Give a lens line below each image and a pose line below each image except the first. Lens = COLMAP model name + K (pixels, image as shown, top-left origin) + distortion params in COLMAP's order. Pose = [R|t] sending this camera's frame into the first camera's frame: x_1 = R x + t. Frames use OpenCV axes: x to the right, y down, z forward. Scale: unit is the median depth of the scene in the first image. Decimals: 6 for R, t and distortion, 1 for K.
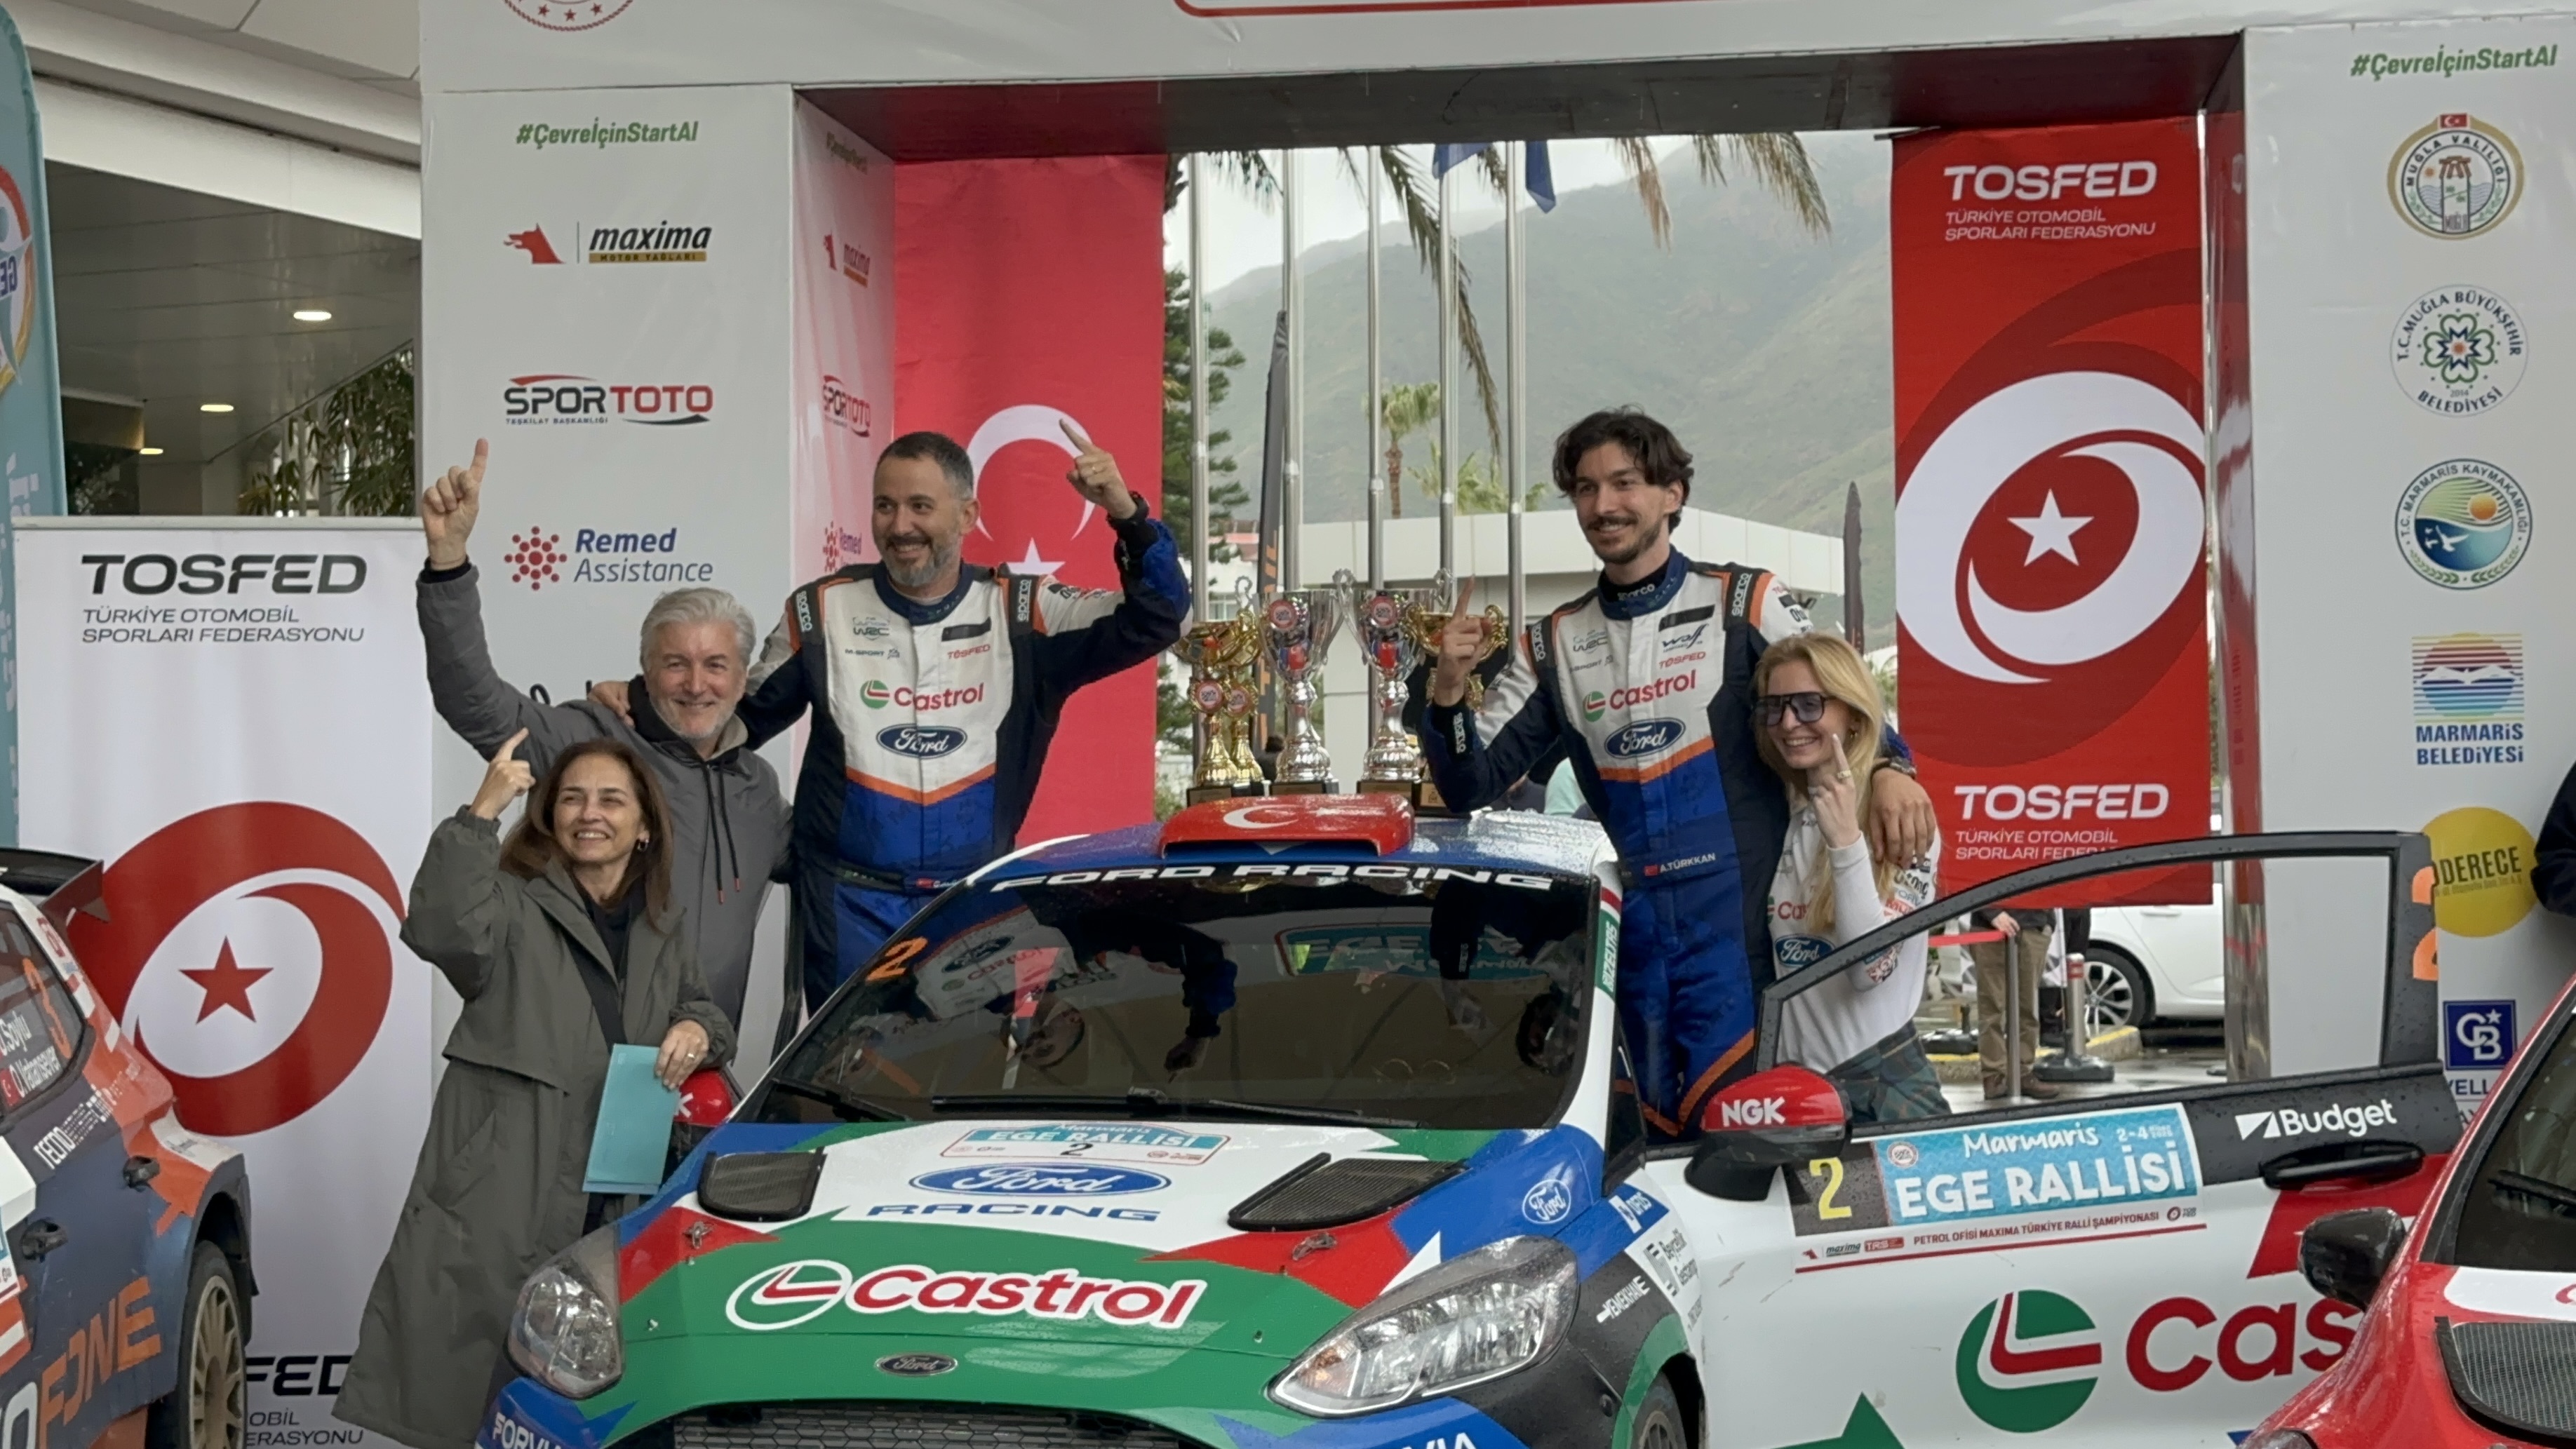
lens RADIAL K [[4322.7, 0, 1289.1], [0, 4322.7, 736.3], [0, 0, 1]] dist [0.173781, 0.000000]
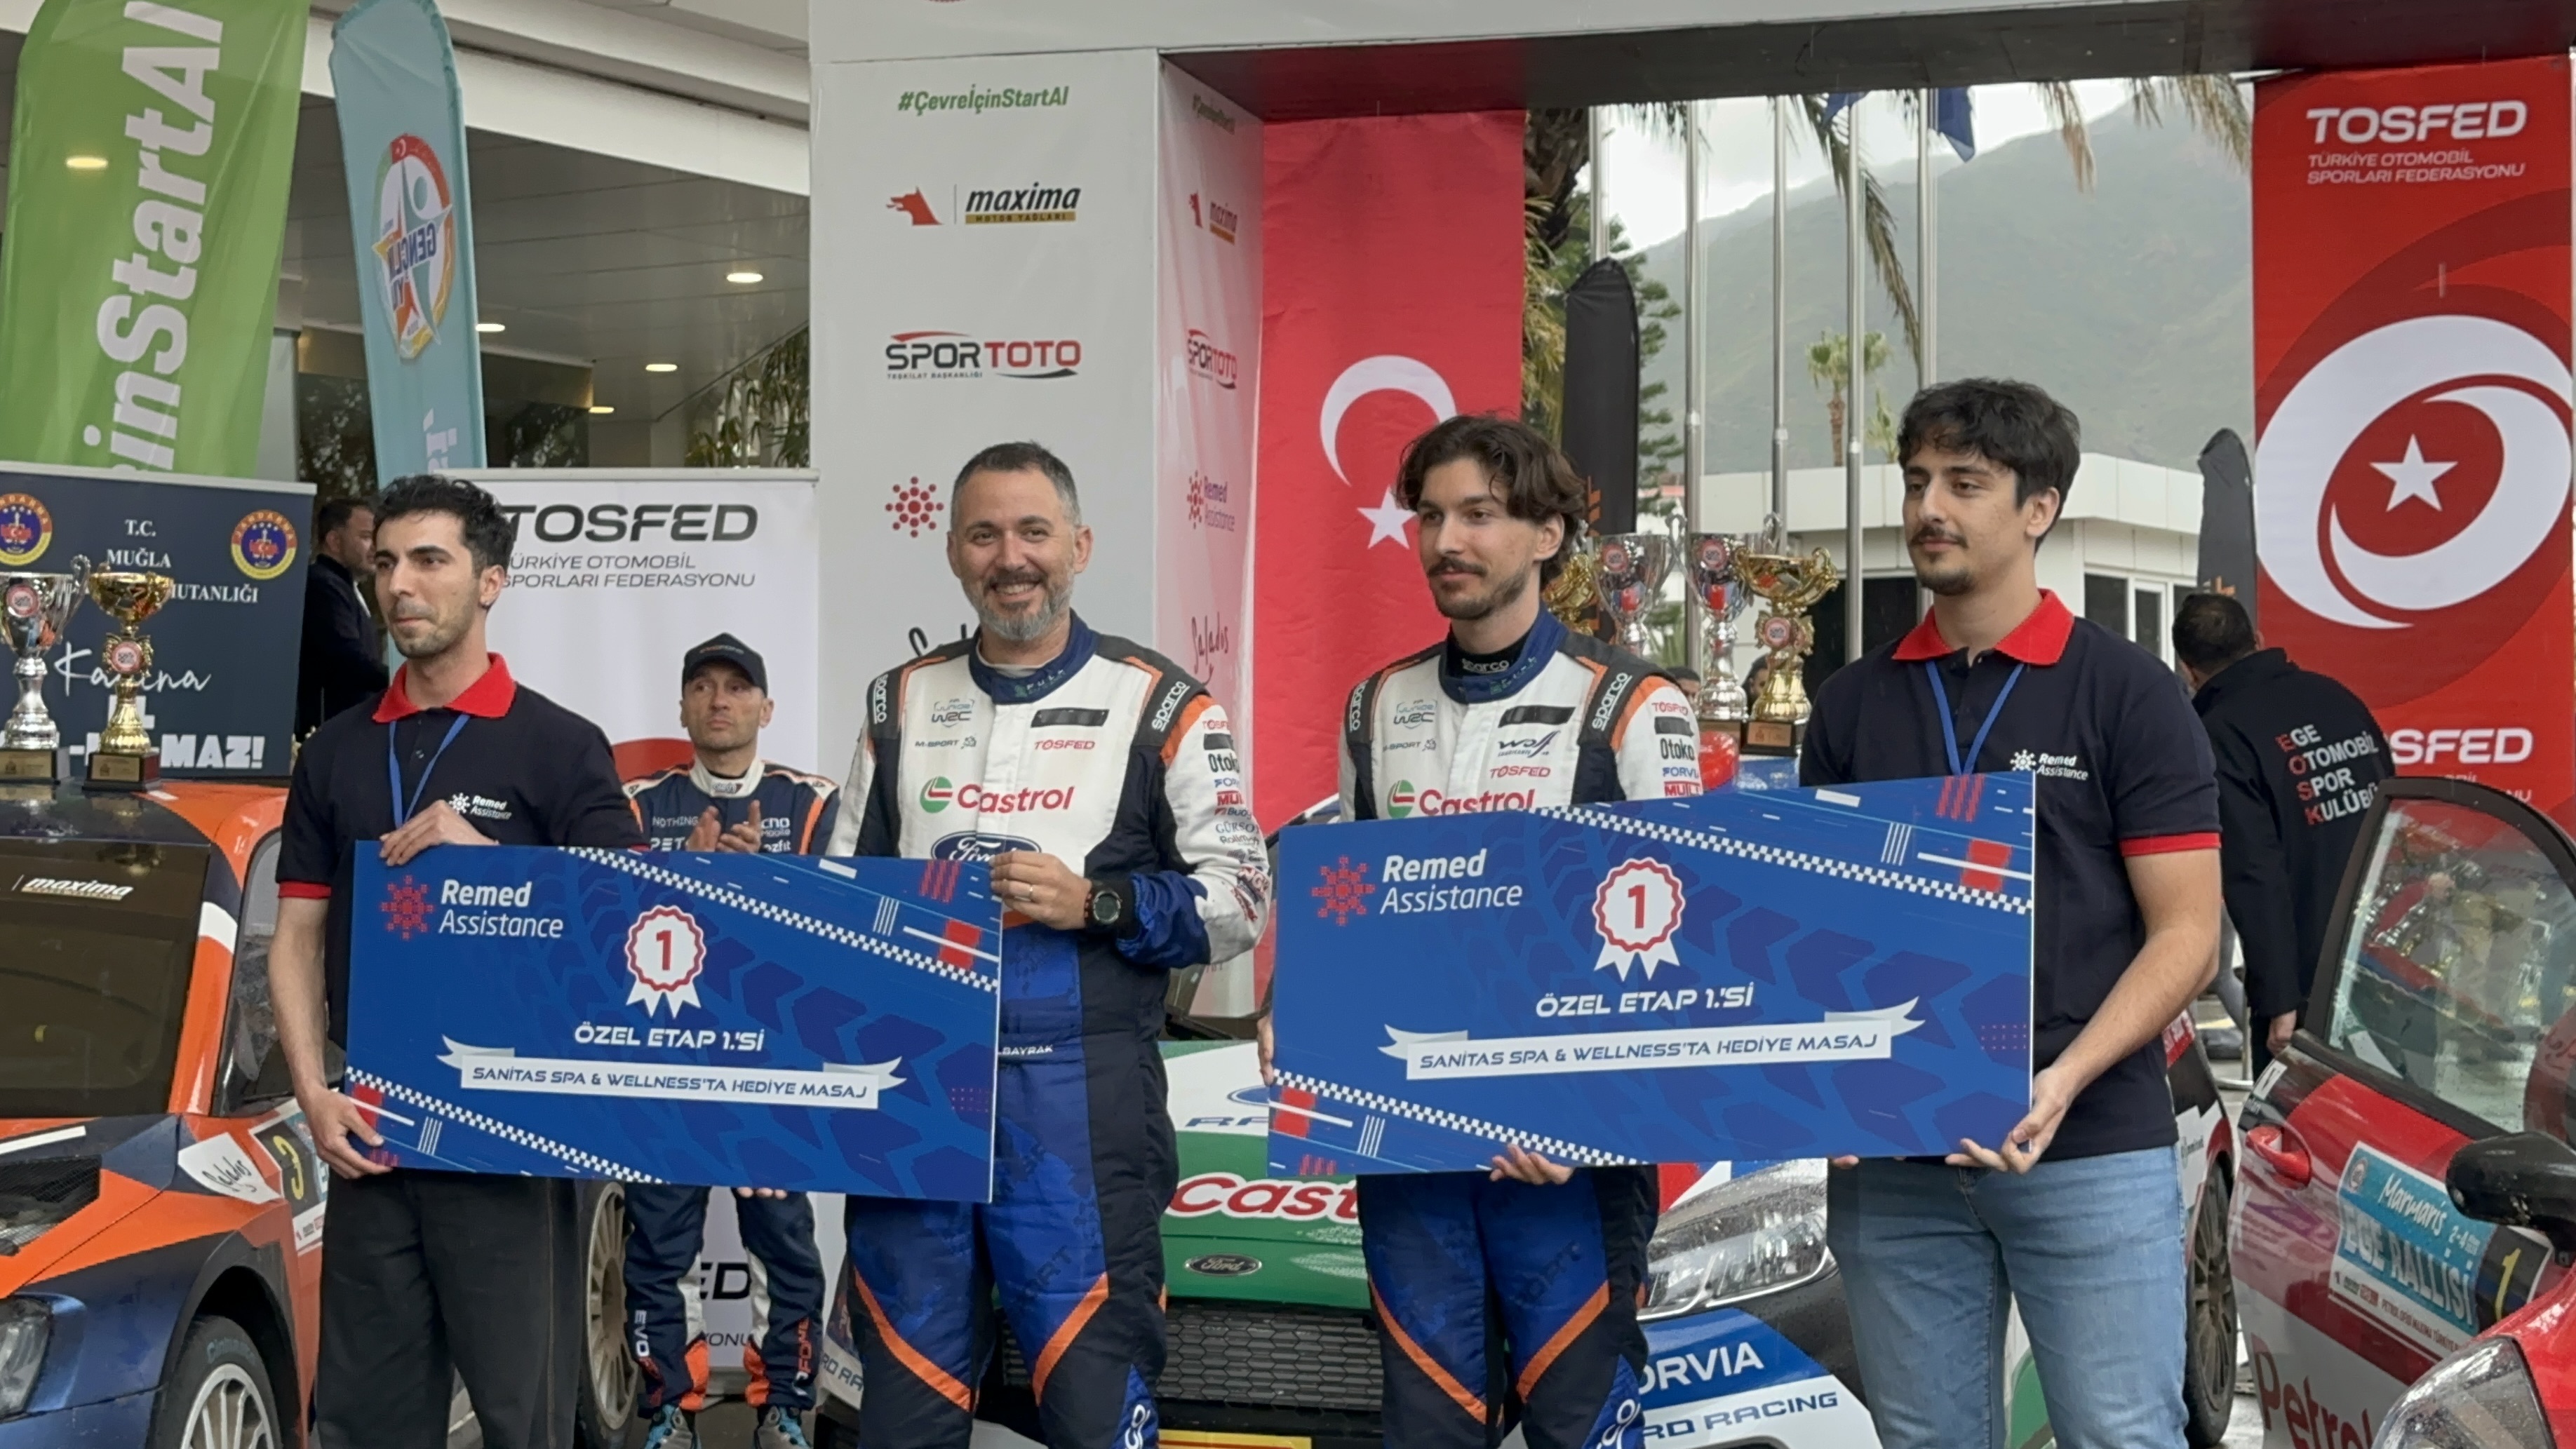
lens RADIAL K [[4322.7, 0, 1266.8], [0, 4322.7, 736.5], [0, 0, 1]] dist [0.173781, 0.000000]
pose [[0.994117, 0.003729, -0.108247, 0.024298], [-0.002583, 0.999939, 0.010728, 0.002942], [0.108281, -0.010386, 0.994066, -0.028829]]
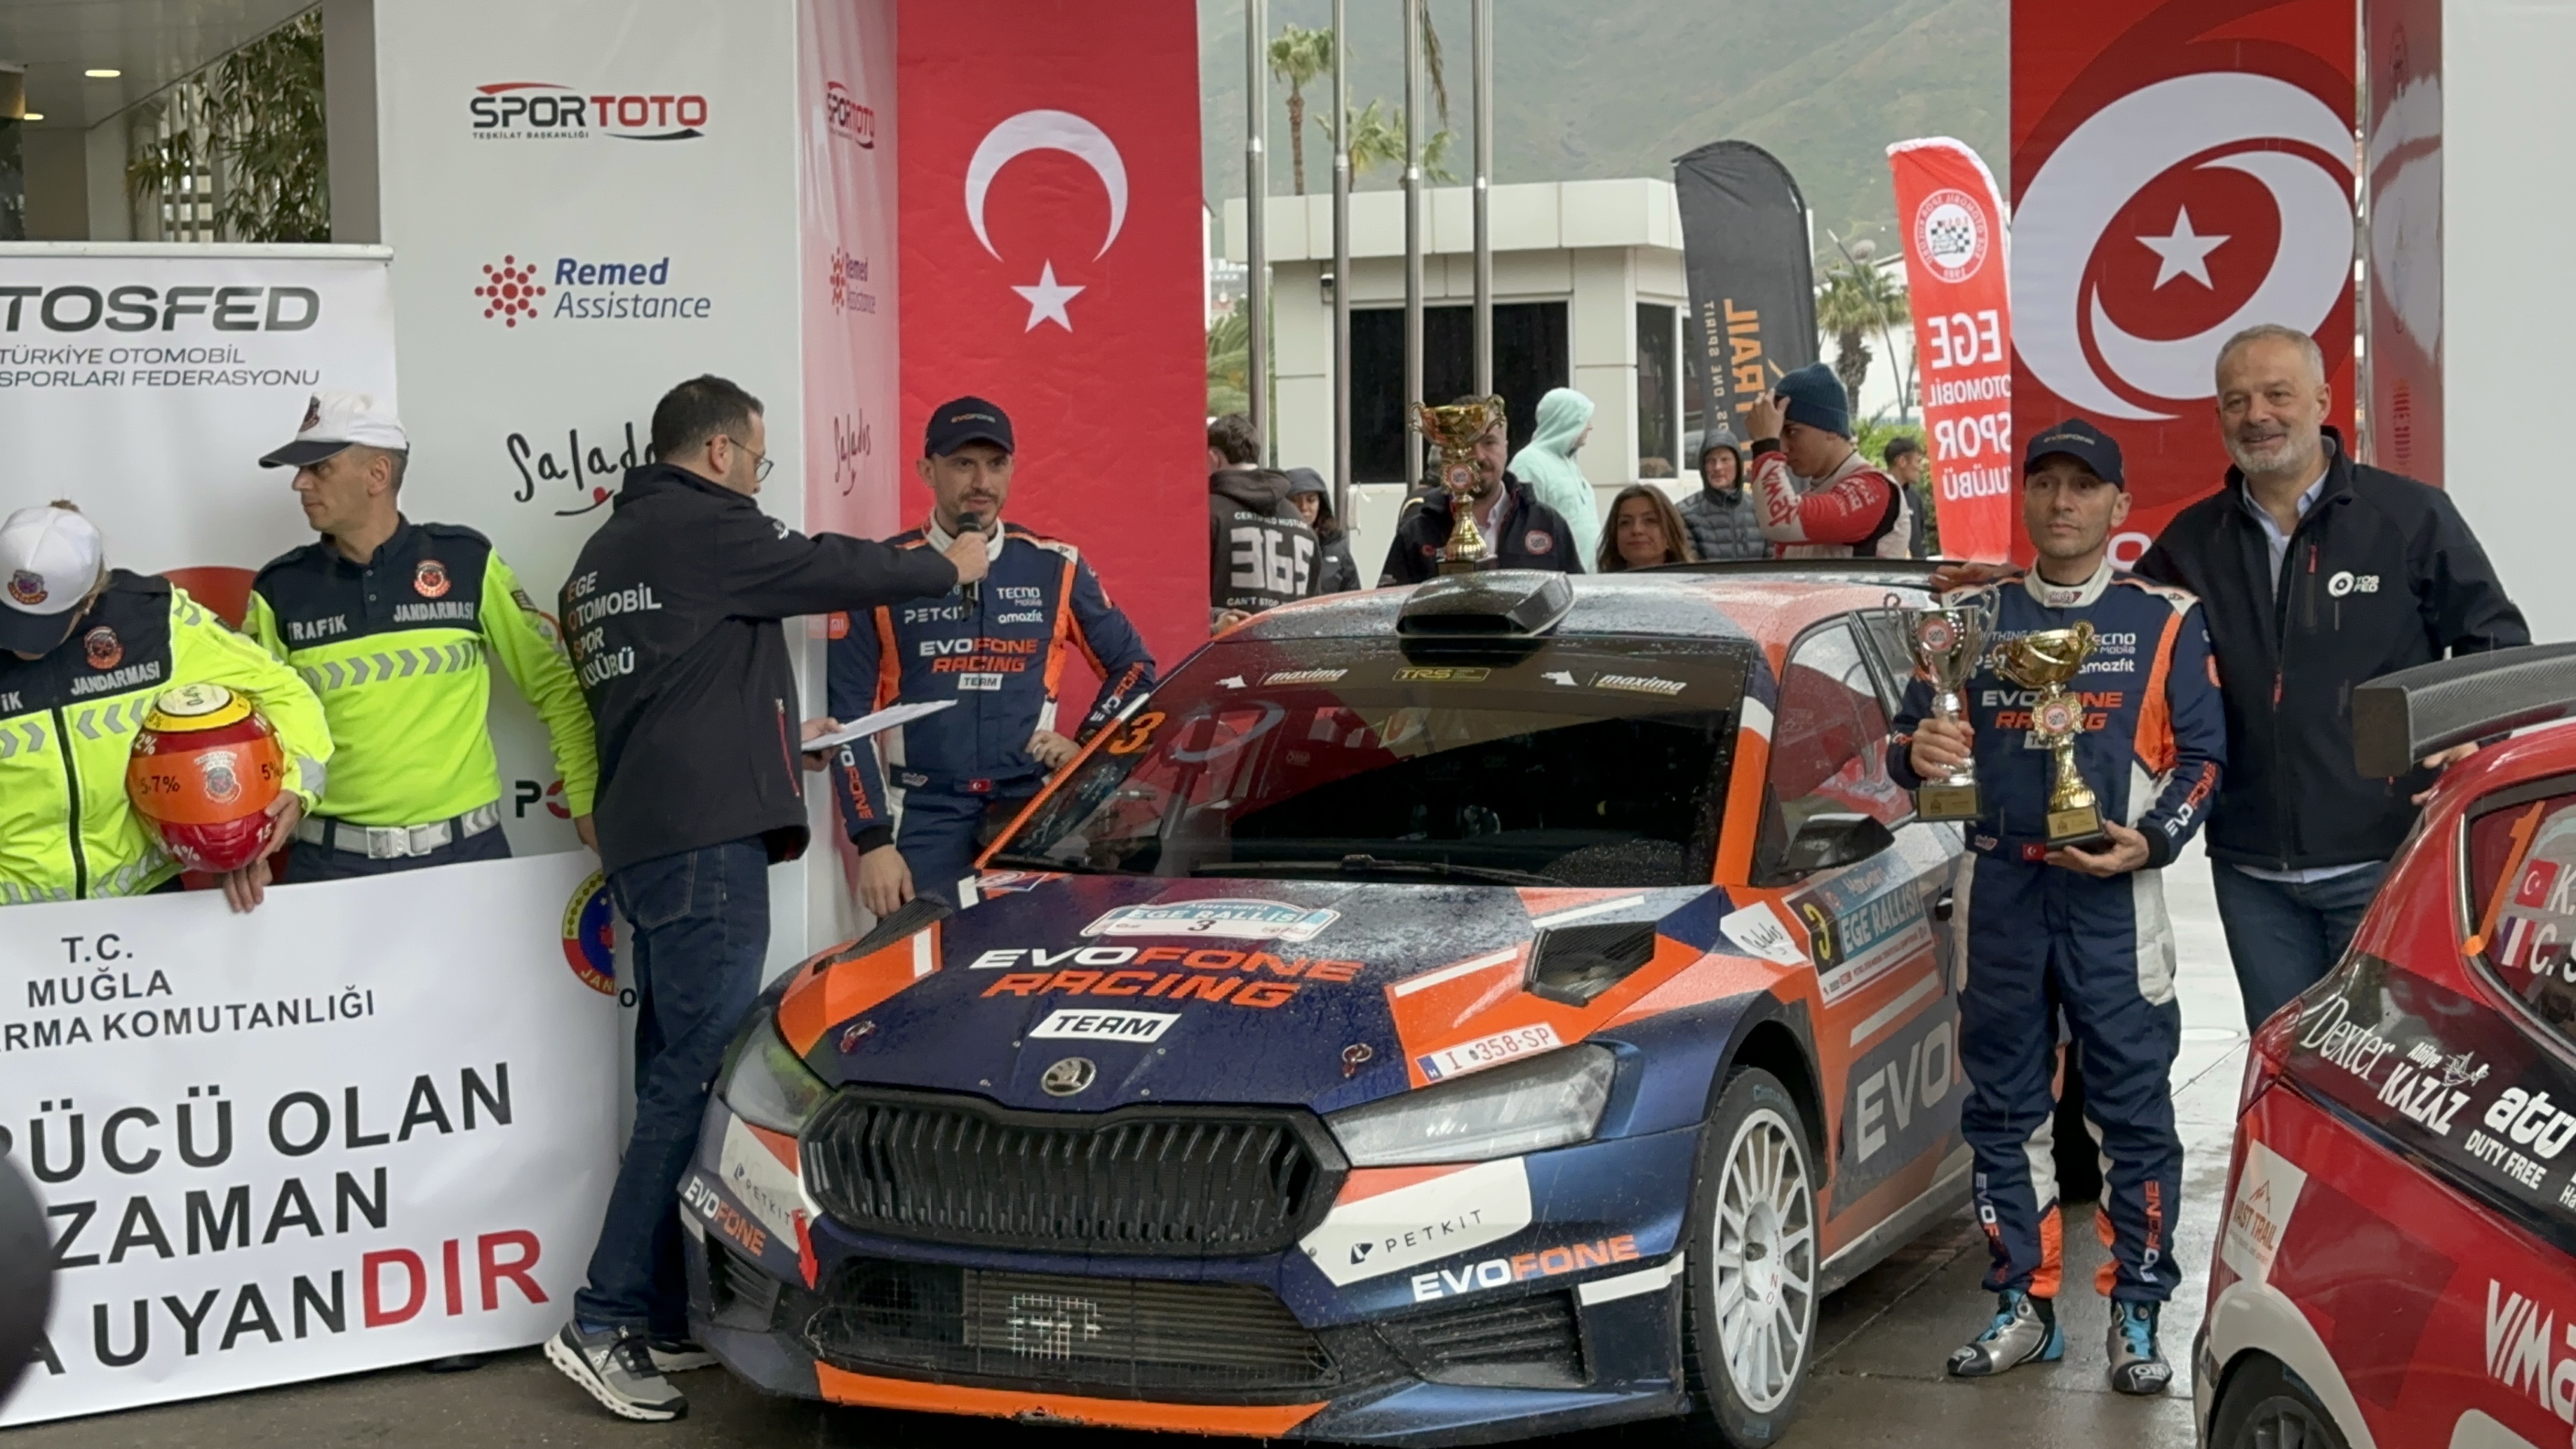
lens RADIAL K [[4322.7, 0, 1310.0], [0, 4322.7, 712.1], [0, 0, 1]] dist [0.173781, 0.000000]
pose [[0.999522, -0.005055, 0.030513, -0.037206], [0.002722, 0.997104, 0.075996, -0.022315], [-0.030809, -0.075876, 0.996641, 0.099342]]
